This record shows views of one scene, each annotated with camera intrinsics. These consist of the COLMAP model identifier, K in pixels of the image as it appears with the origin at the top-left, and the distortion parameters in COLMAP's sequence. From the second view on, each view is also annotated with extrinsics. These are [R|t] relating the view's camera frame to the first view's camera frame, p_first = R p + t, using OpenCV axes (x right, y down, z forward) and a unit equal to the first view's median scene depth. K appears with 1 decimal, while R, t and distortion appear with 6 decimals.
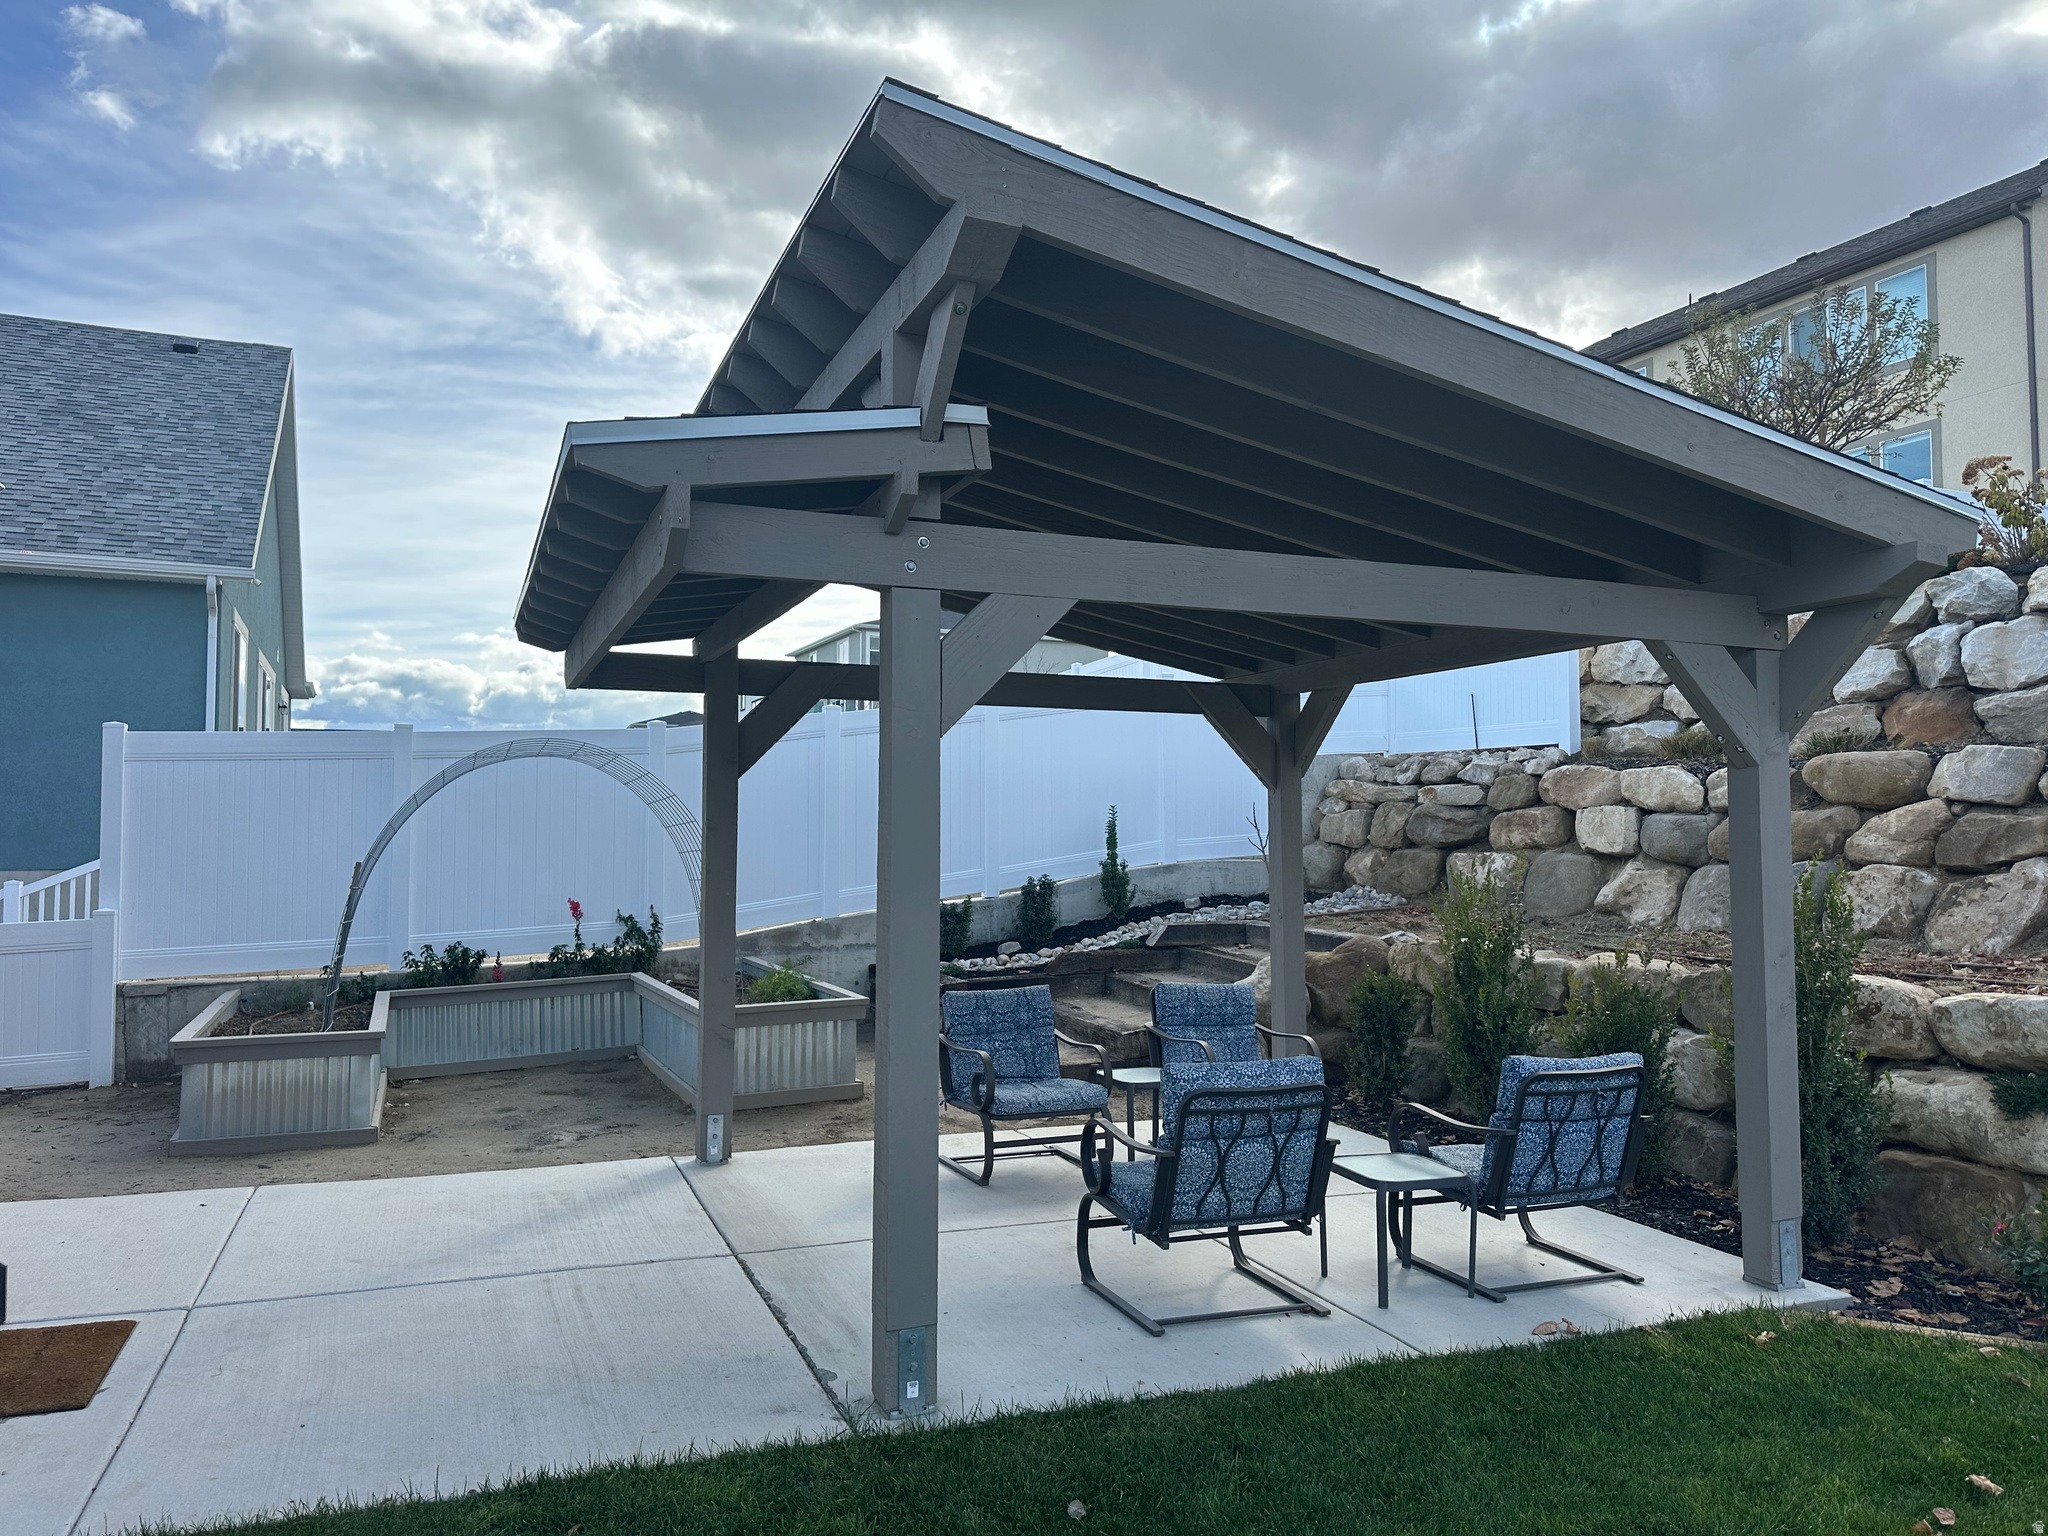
lens RADIAL K [[1464.4, 0, 1030.4], [0, 1464.4, 772.6], [0, 0, 1]] dist [0.044635, -0.039338]
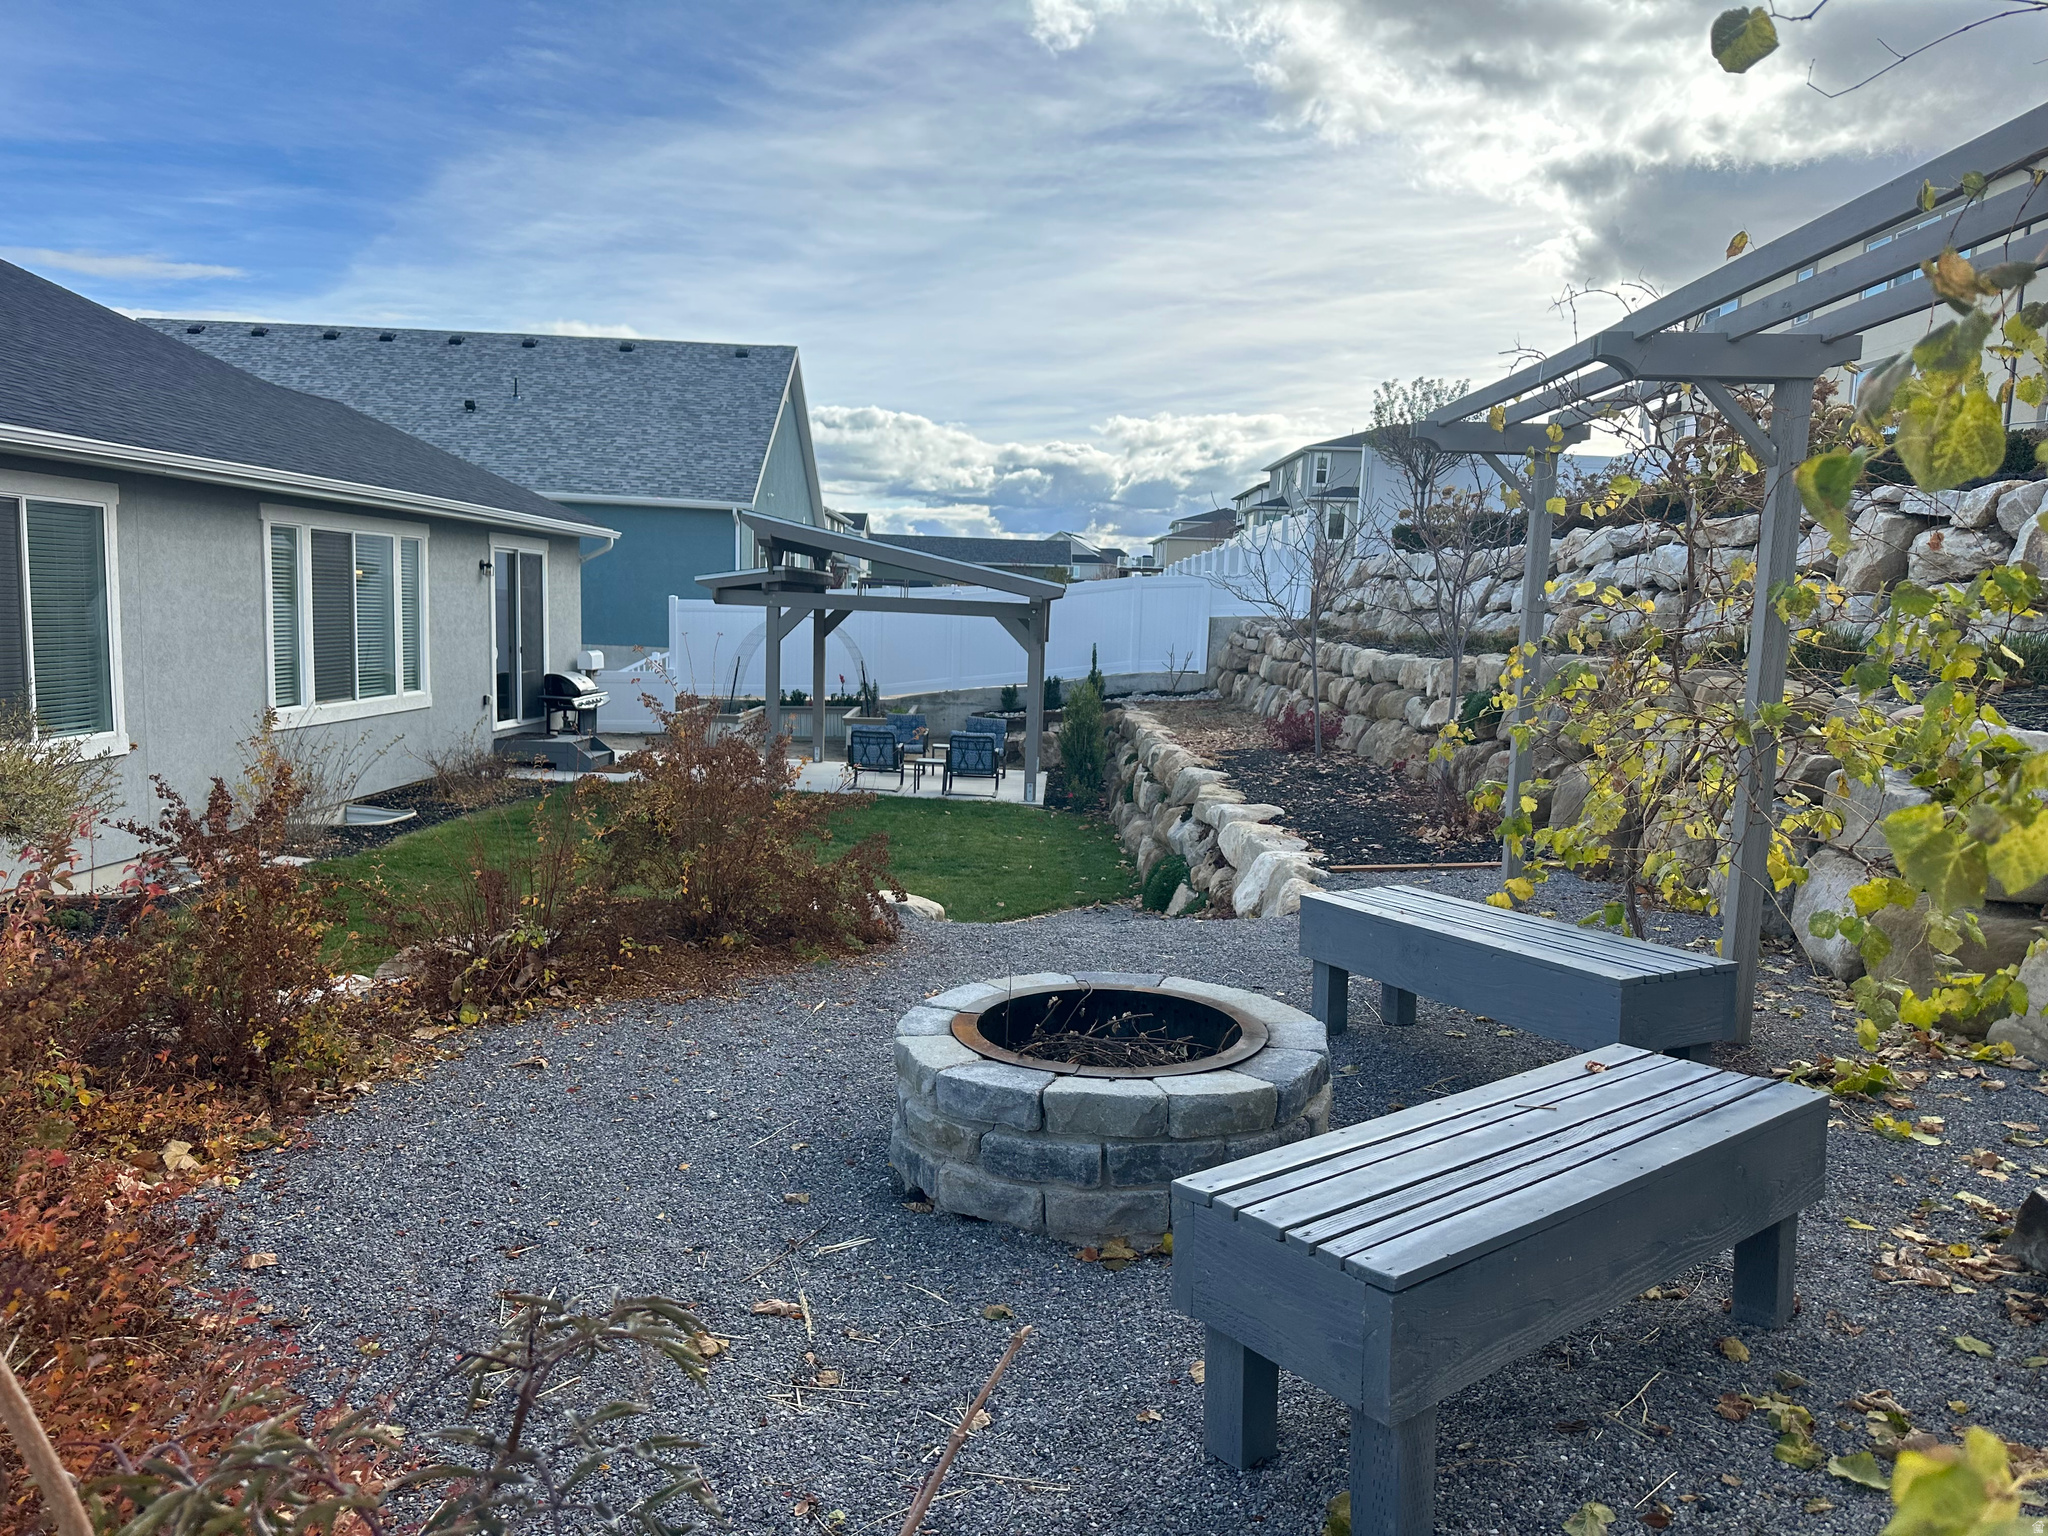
lens RADIAL K [[1453.7, 0, 1045.2], [0, 1453.7, 783.3], [0, 0, 1]] dist [0.102385, -0.127914]
pose [[0.925314, 0.078679, -0.370949, 1.028828], [-0.021345, 0.987494, 0.156204, -0.134309], [0.378600, -0.136620, 0.915422, -1.223367]]
